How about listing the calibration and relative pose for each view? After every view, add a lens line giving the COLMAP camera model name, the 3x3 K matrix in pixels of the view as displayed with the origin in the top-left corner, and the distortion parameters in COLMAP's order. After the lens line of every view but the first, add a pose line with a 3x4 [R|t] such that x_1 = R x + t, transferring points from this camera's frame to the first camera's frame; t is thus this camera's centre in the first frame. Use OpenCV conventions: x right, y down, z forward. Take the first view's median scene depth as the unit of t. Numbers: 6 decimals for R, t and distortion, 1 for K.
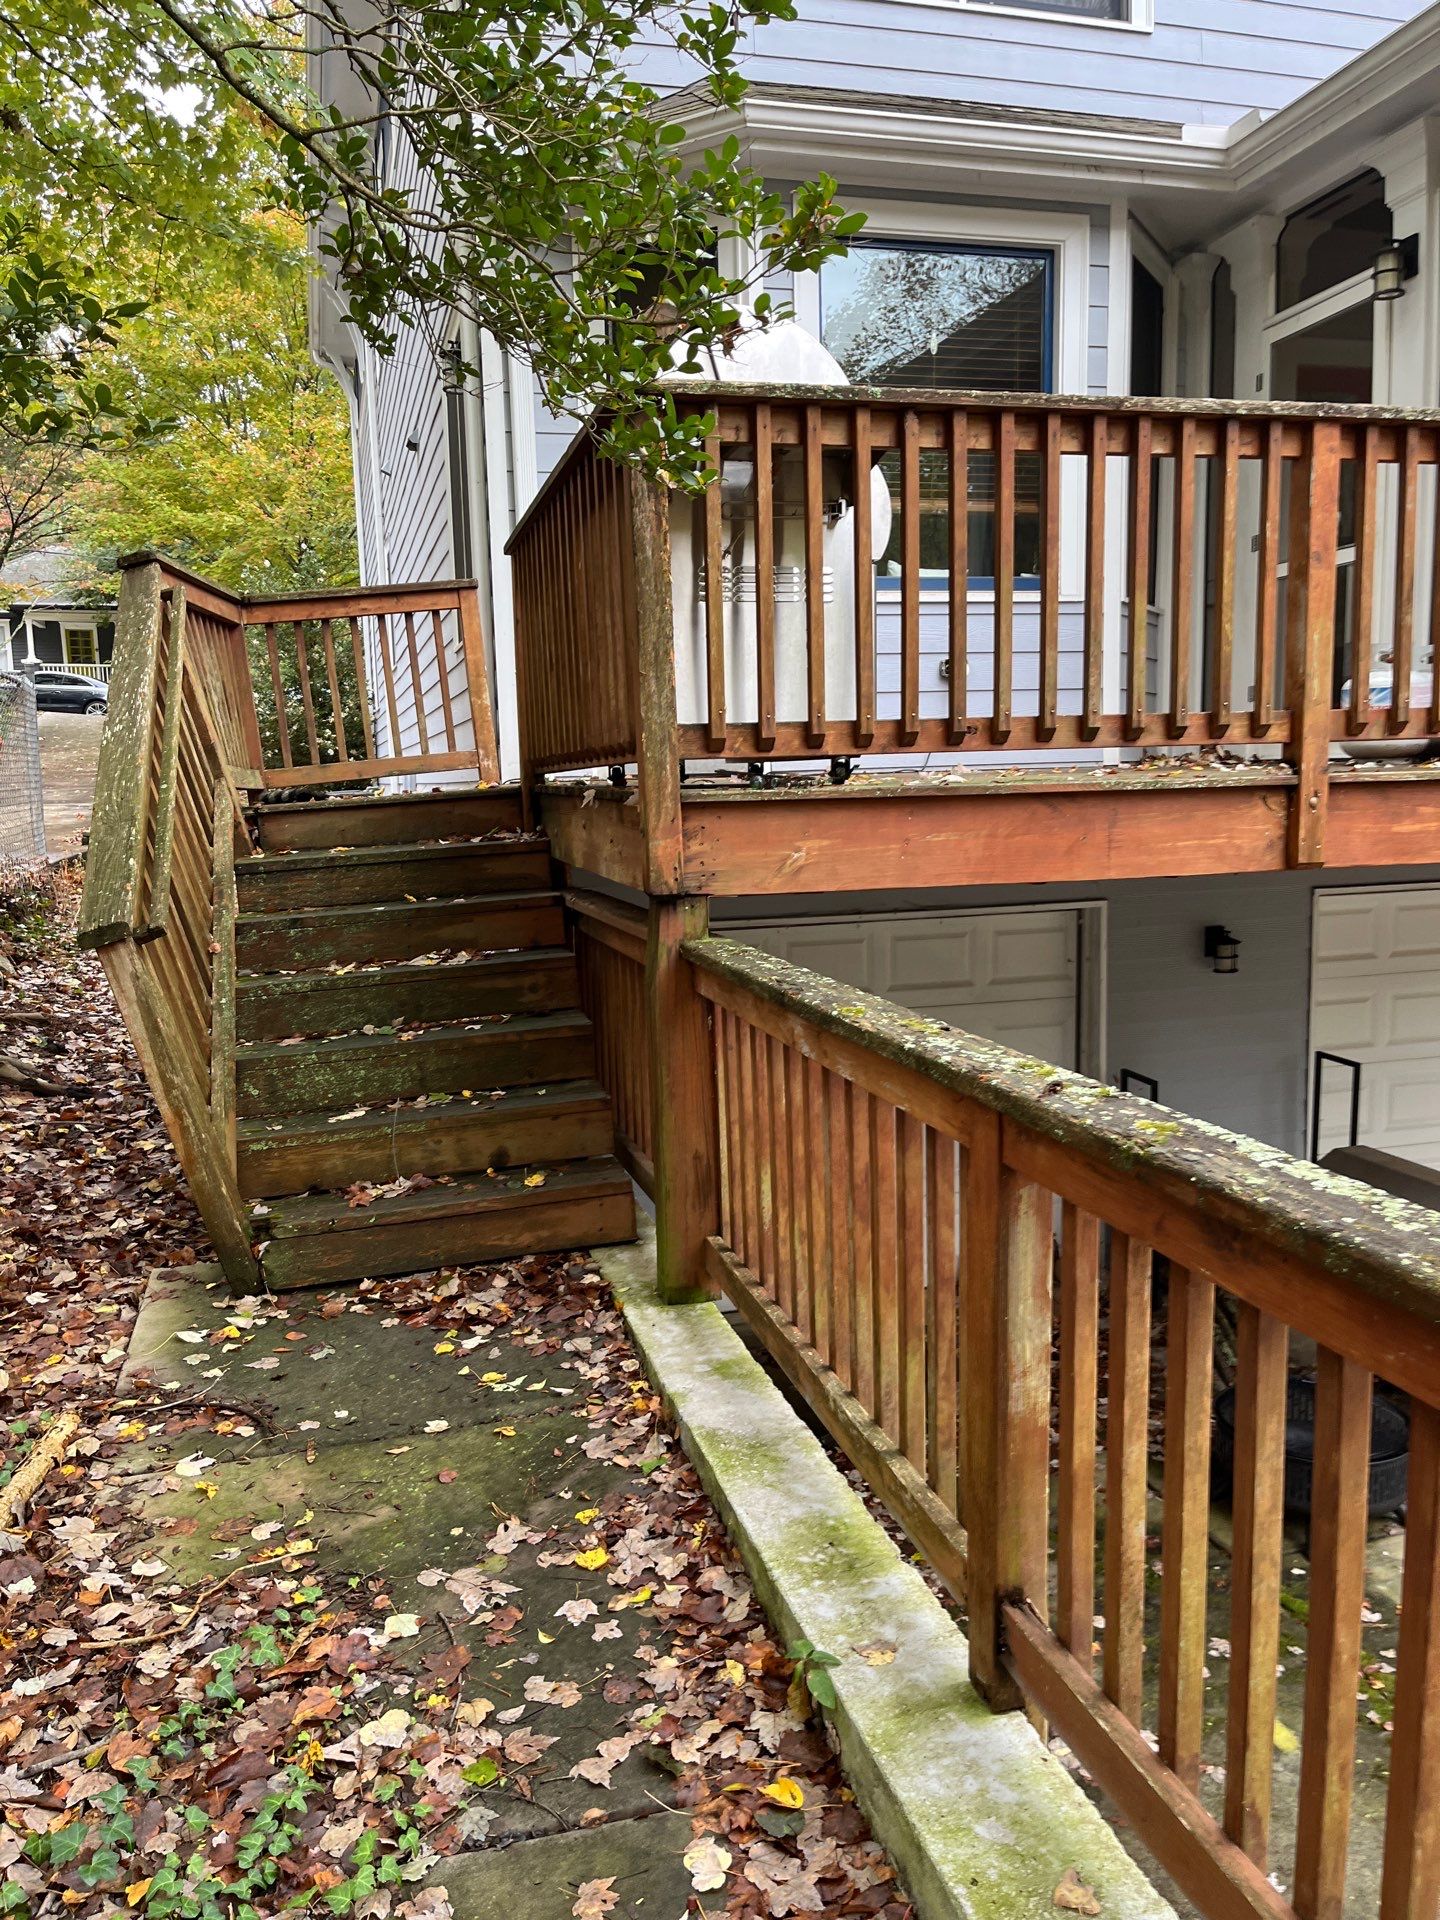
lens RADIAL K [[1418.6, 0, 716.8], [0, 1418.6, 950.4], [0, 0, 1]] dist [0.032864, -0.007172]
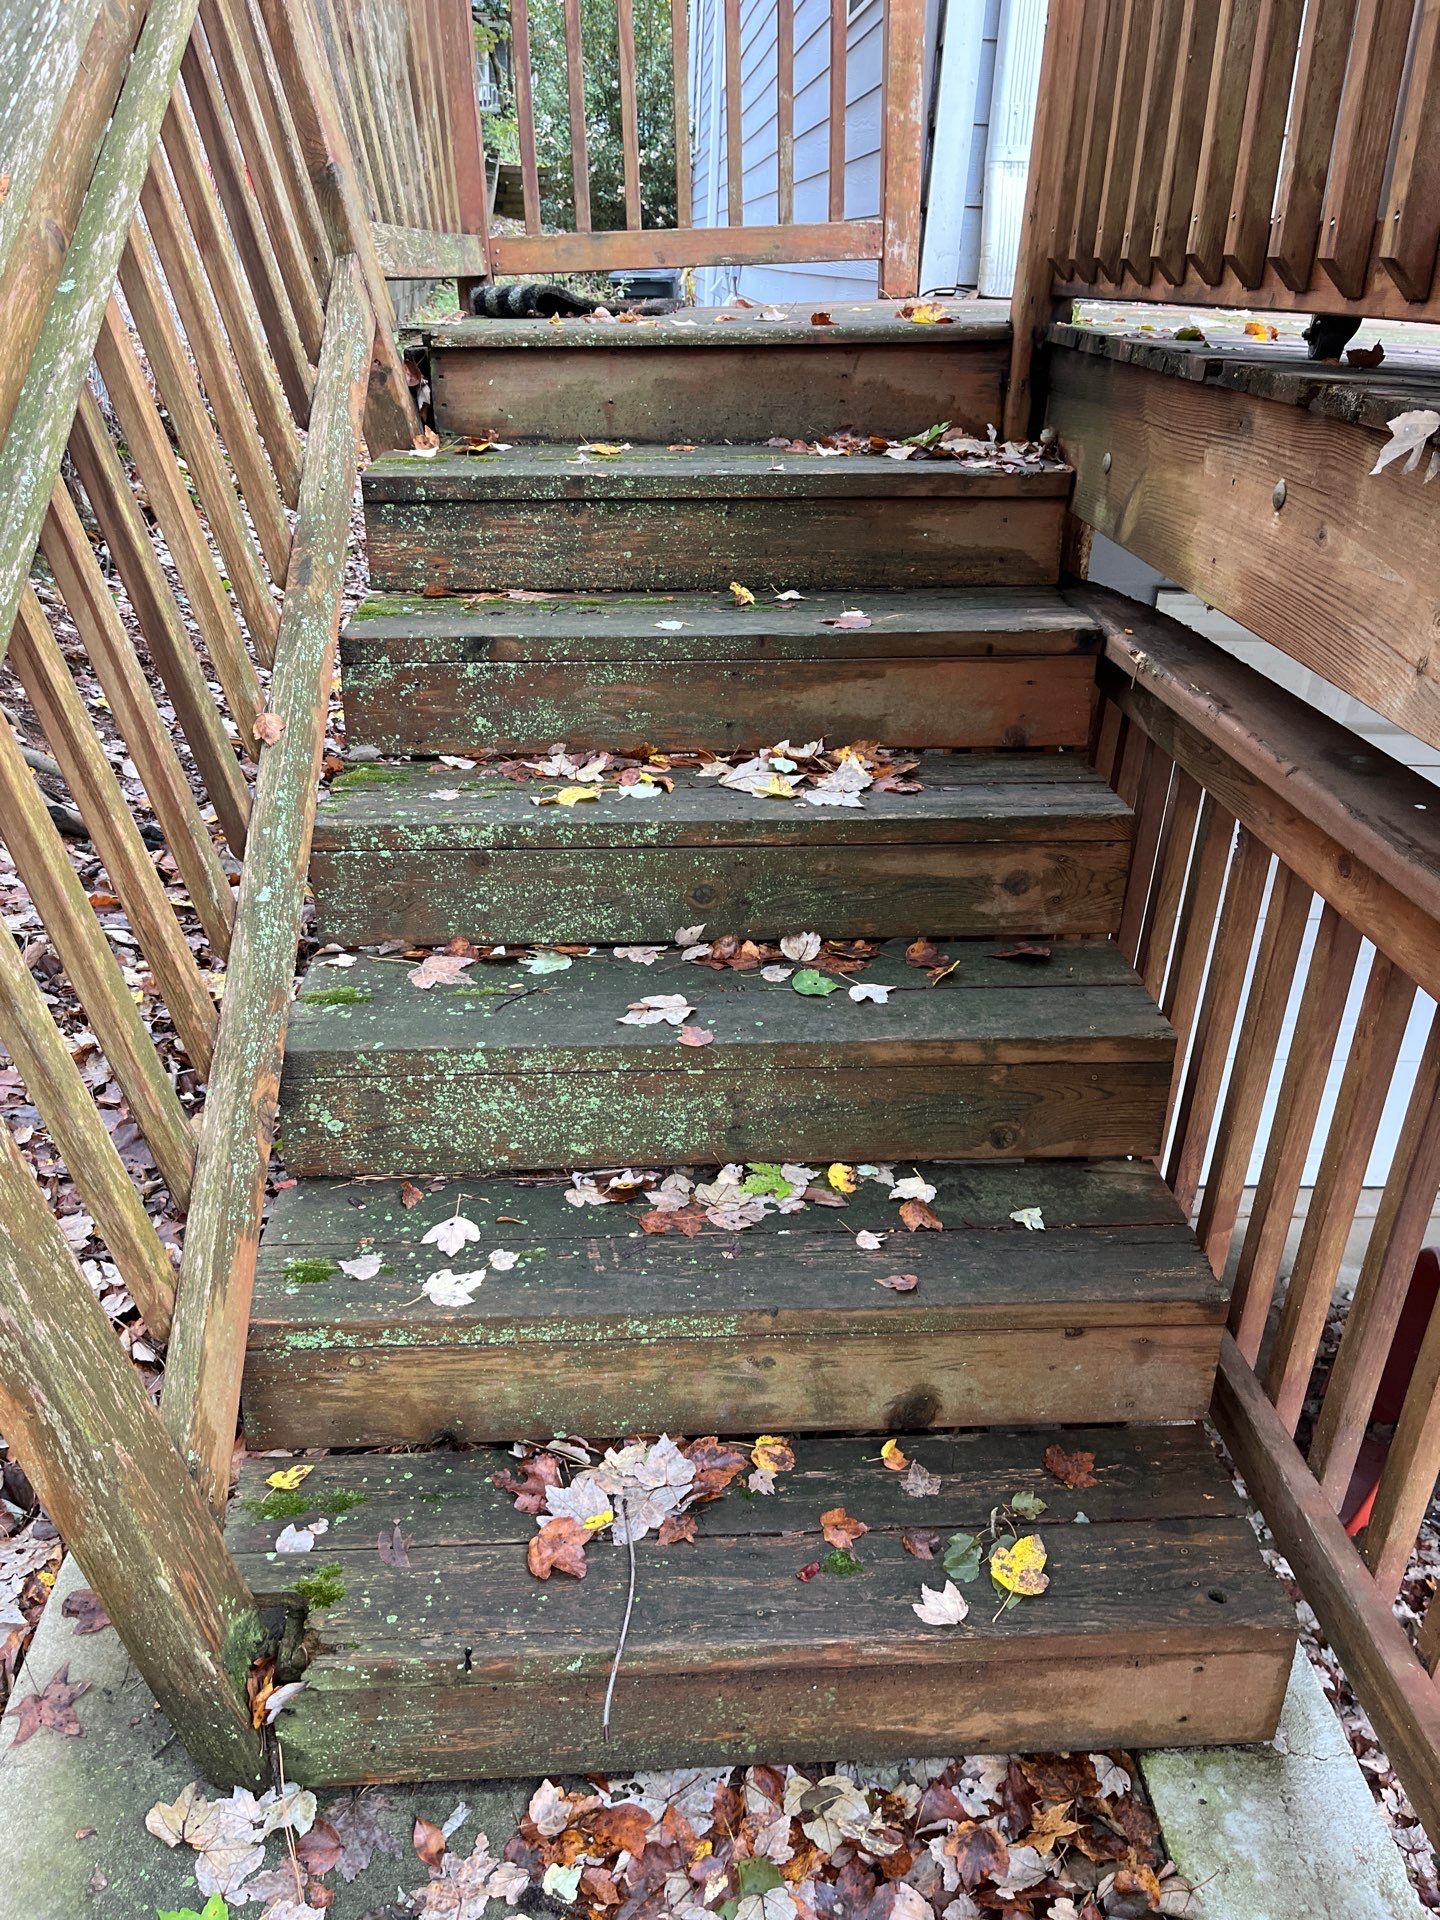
lens RADIAL K [[1418.6, 0, 733.3], [0, 1418.6, 957.7], [0, 0, 1]] dist [0.032864, -0.007172]
pose [[0.975534, 0.151817, -0.159015, -0.129409], [-0.091233, 0.937620, 0.335478, -0.076891], [0.200027, -0.312763, 0.928530, 0.547861]]
